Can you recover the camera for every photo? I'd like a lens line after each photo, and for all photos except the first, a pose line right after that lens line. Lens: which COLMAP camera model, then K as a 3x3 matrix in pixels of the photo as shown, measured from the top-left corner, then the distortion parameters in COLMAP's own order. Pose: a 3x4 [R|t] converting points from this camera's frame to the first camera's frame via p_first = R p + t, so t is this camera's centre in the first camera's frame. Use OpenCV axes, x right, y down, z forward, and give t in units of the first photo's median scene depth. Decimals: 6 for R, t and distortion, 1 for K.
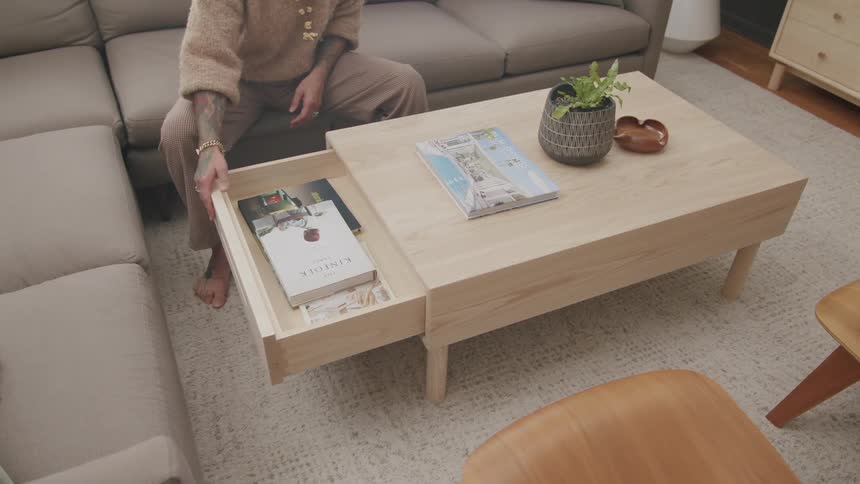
lens RADIAL K [[673.2, 0, 429.1], [0, 673.2, 239.9], [0, 0, 1]] dist [-0.004508, -0.001283]
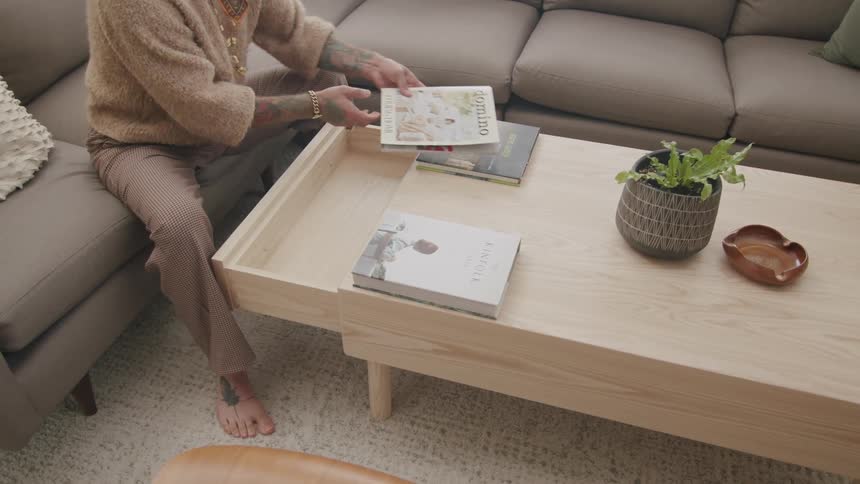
lens RADIAL K [[673.2, 0, 429.8], [0, 673.2, 244.8], [0, 0, 1]] dist [-0.004508, -0.001283]
pose [[0.749445, 0.406399, -0.522658, 0.427233], [-0.407463, 0.905344, 0.119696, -0.110146], [0.521830, 0.123258, 0.844098, 0.214411]]
